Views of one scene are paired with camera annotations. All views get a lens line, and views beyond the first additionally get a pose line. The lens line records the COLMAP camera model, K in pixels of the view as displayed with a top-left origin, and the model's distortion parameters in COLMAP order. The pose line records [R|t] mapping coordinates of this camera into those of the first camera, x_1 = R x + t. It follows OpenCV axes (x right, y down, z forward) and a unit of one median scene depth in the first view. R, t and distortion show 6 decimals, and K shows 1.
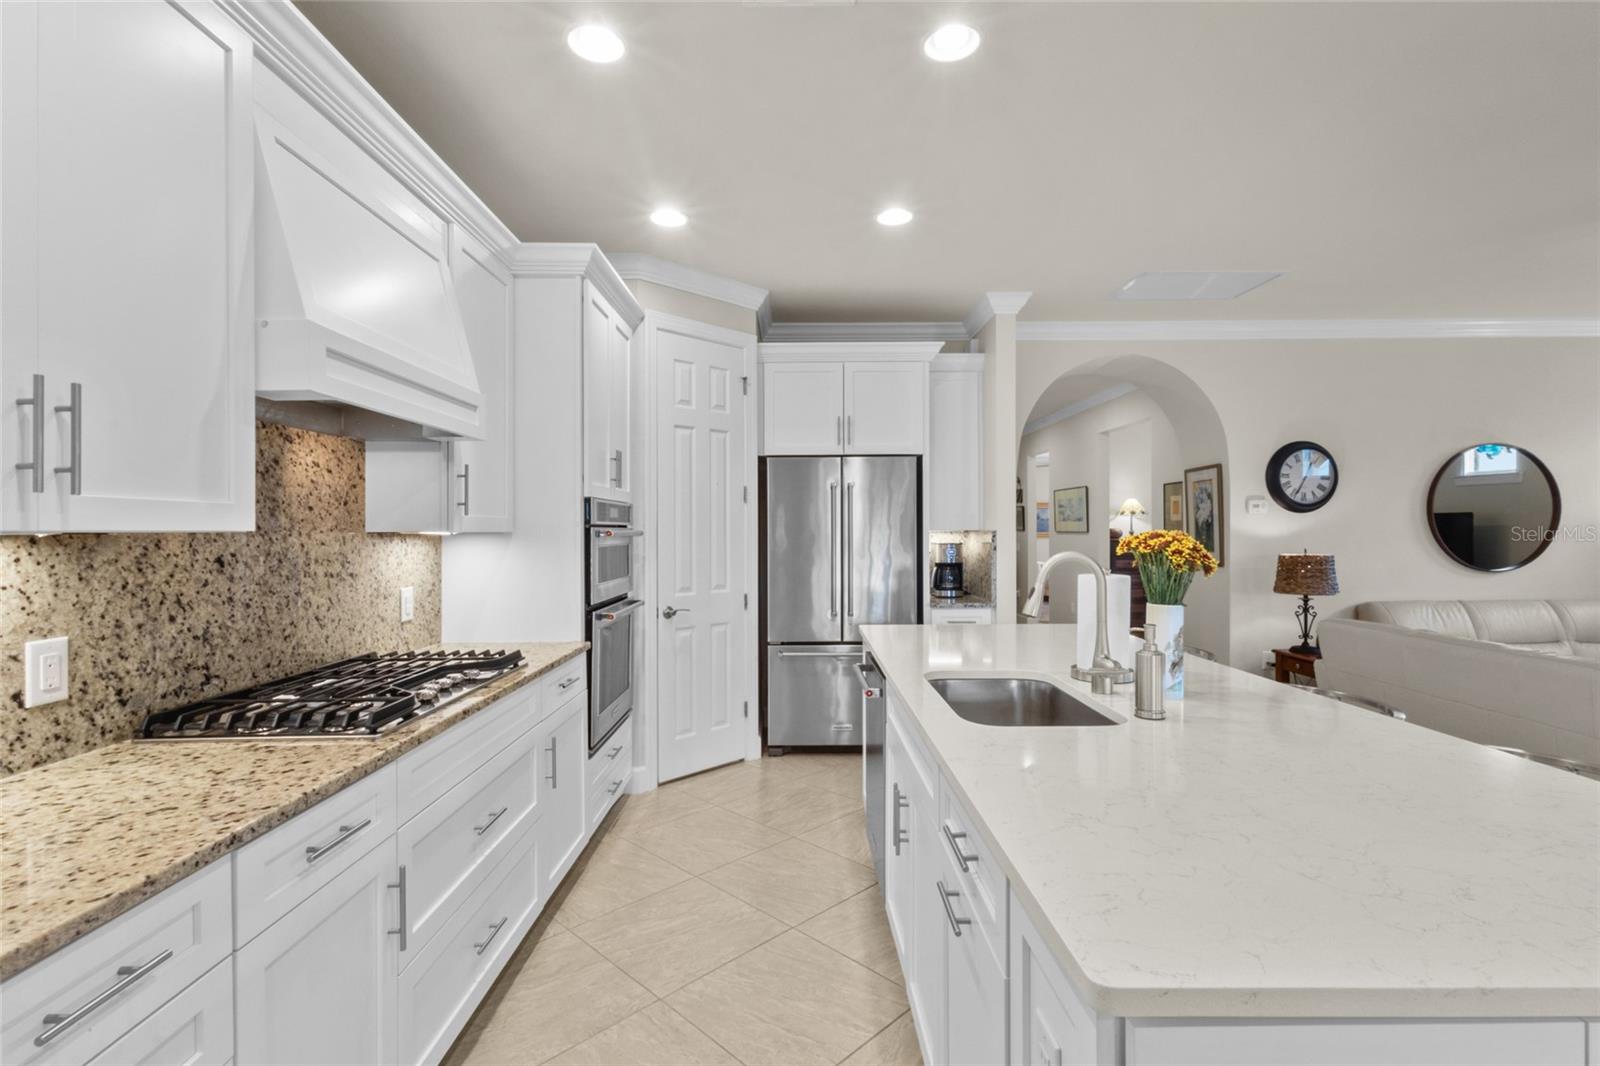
lens RADIAL K [[742.0, 0, 799.0], [0, 742.0, 527.8], [0, 0, 1]] dist [0.001766, 0.001289]
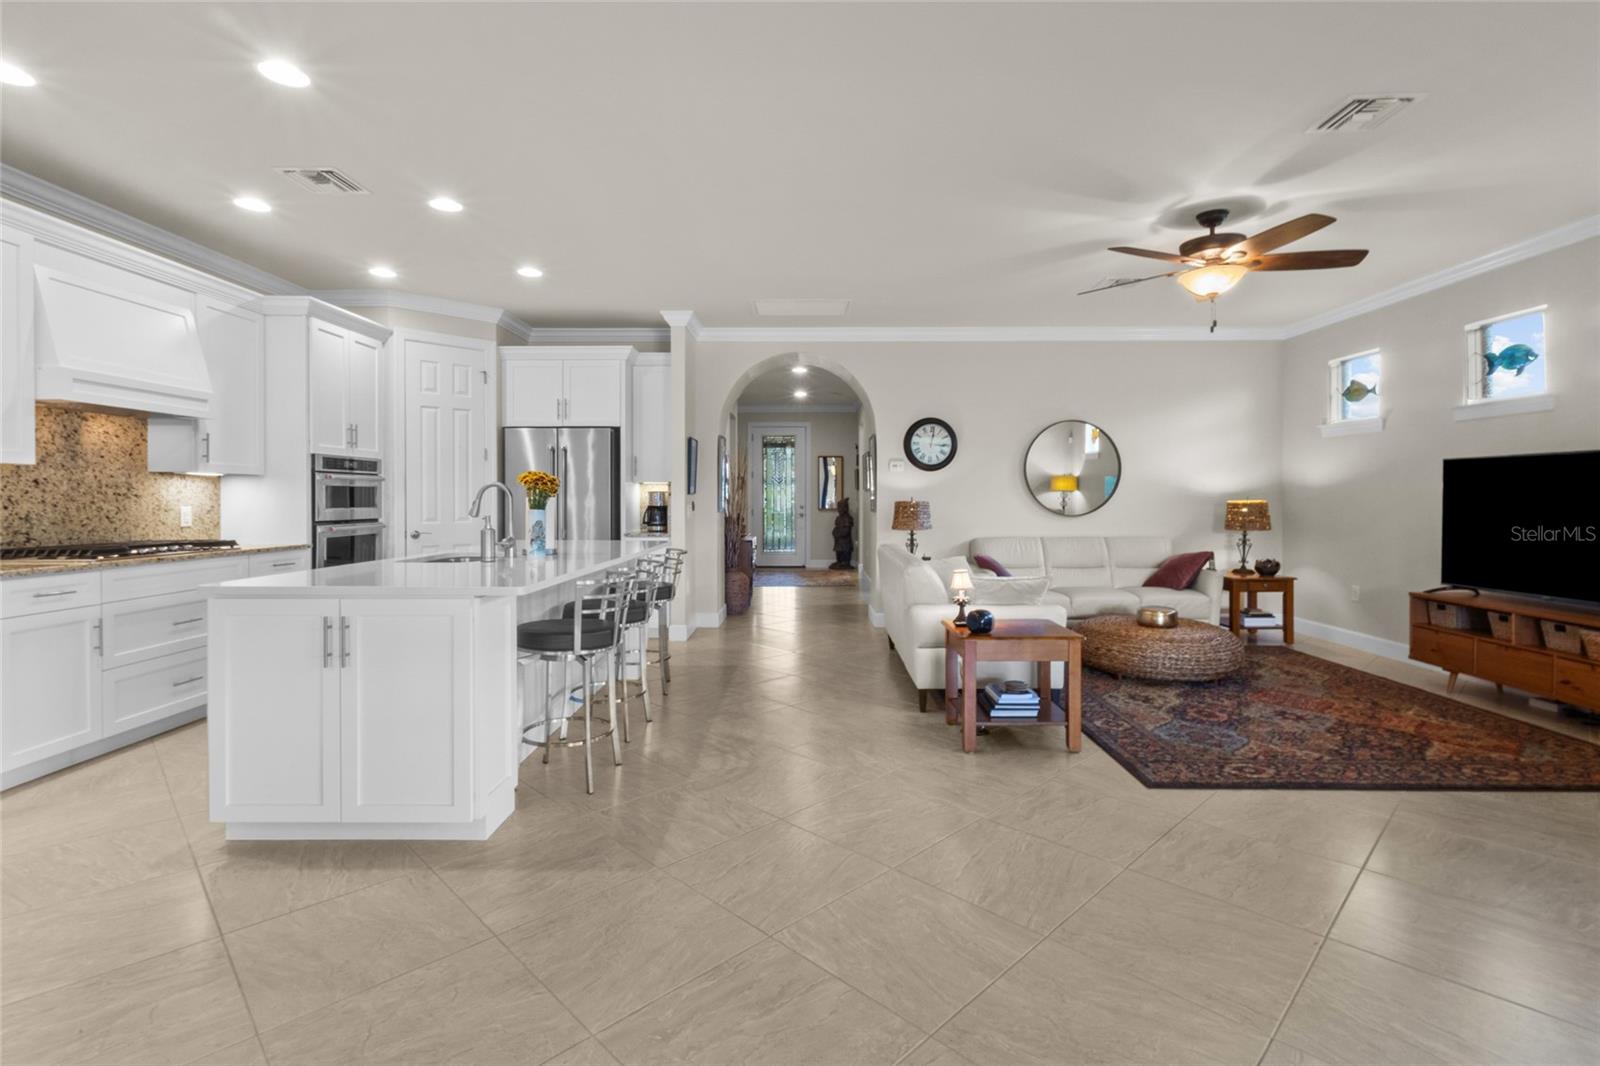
lens RADIAL K [[751.5, 0, 800.5], [0, 751.5, 504.9], [0, 0, 1]] dist [0.012759, 0.000305]
pose [[0.999896, 0.006351, -0.012947, 0.712550], [-0.006182, 0.999896, 0.013040, 0.037489], [0.013028, -0.012959, 0.999831, -0.557177]]
